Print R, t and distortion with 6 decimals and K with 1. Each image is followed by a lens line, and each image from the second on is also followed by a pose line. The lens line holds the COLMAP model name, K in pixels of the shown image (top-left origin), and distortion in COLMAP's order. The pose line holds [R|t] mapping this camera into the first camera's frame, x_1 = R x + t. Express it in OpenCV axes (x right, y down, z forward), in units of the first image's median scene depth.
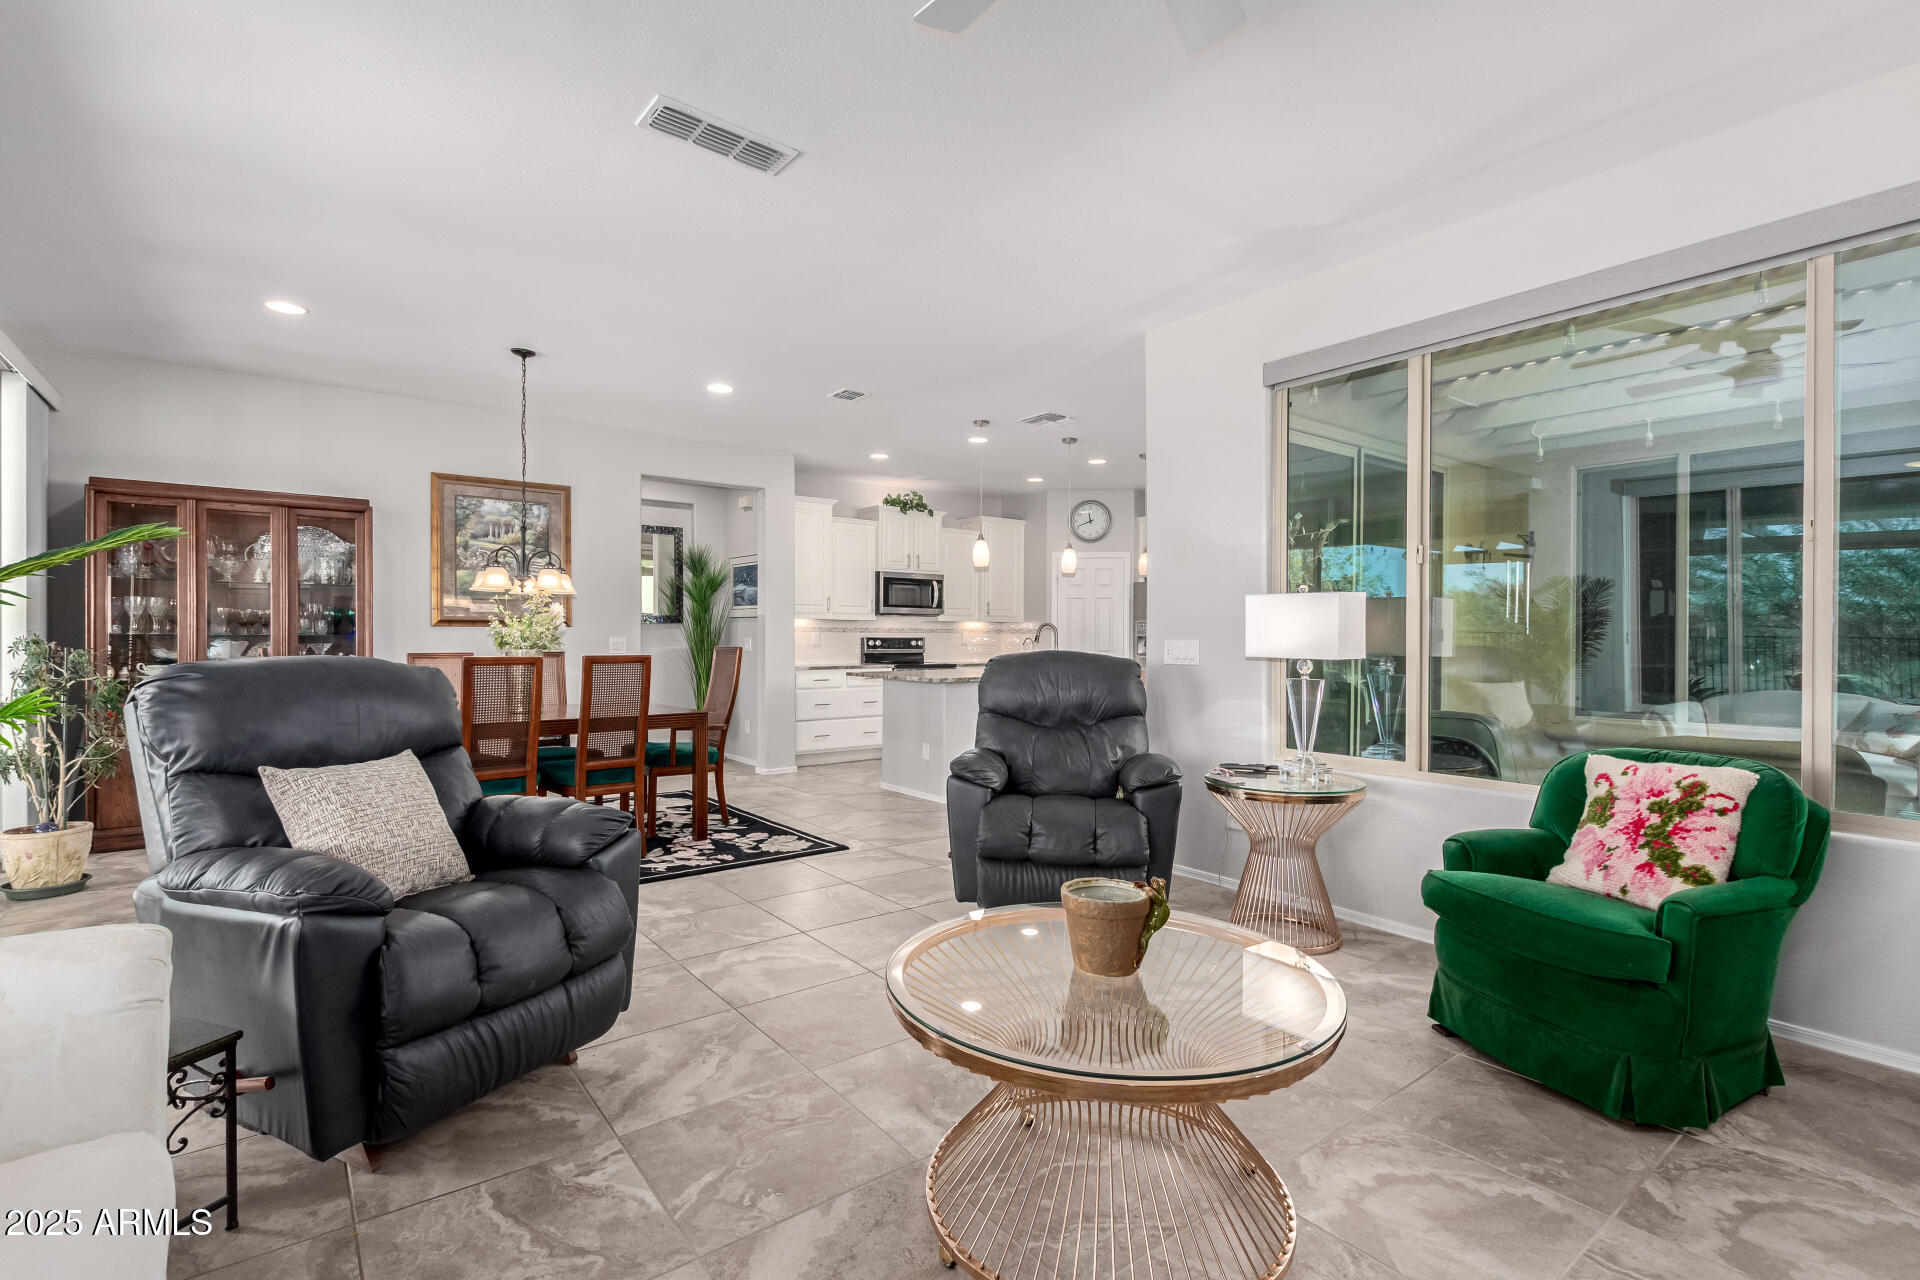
lens RADIAL K [[882.7, 0, 960.2], [0, 882.7, 637.4], [0, 0, 1]] dist [-0.002805, -0.002469]
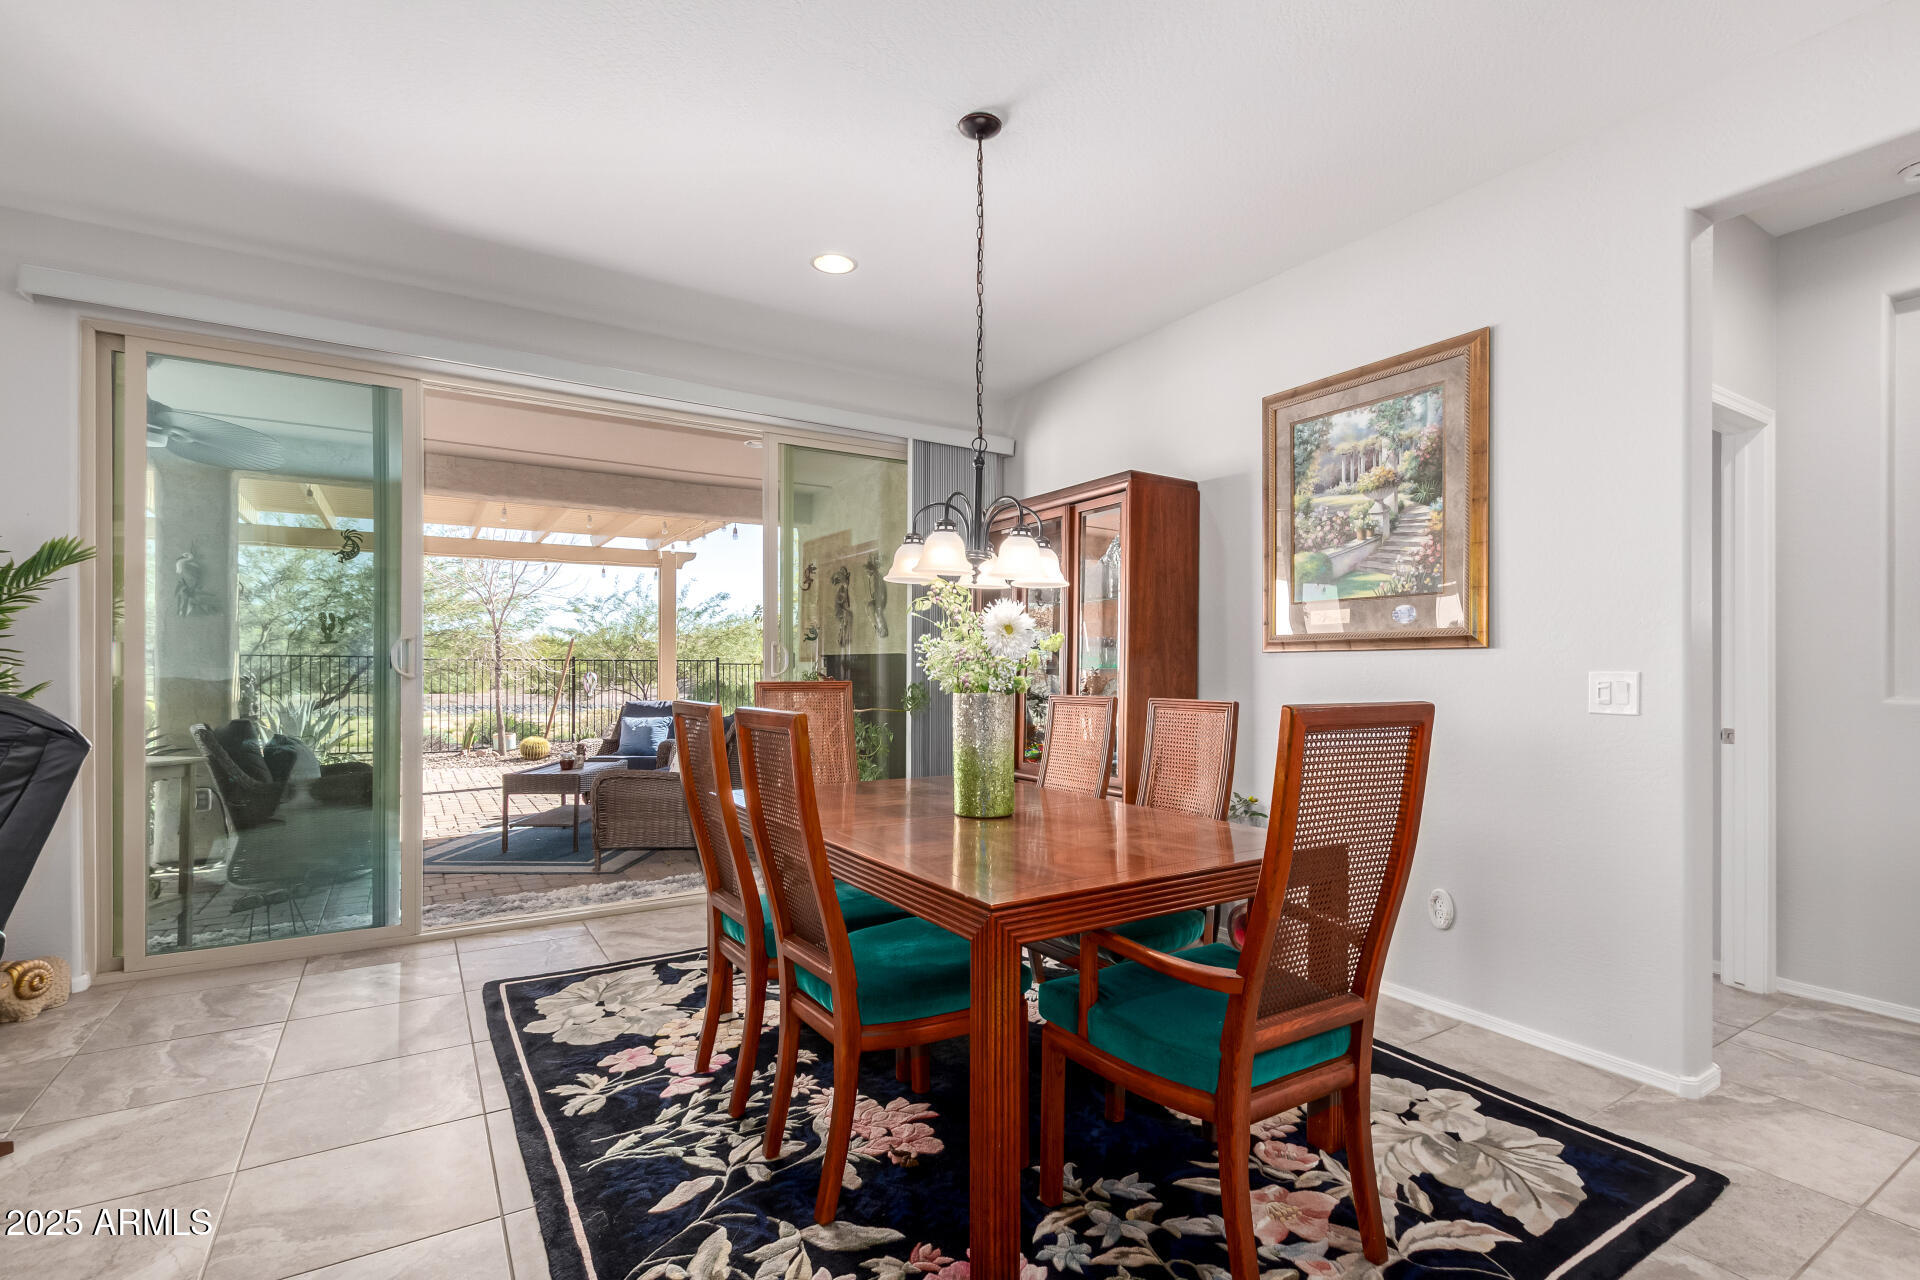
lens RADIAL K [[882.7, 0, 958.9], [0, 882.7, 659.8], [0, 0, 1]] dist [-0.002805, -0.002469]
pose [[-0.110201, -0.009462, -0.993864, 0.017372], [-0.007579, 0.999934, -0.008679, -0.001665], [0.993880, 0.006576, -0.110265, 0.831075]]
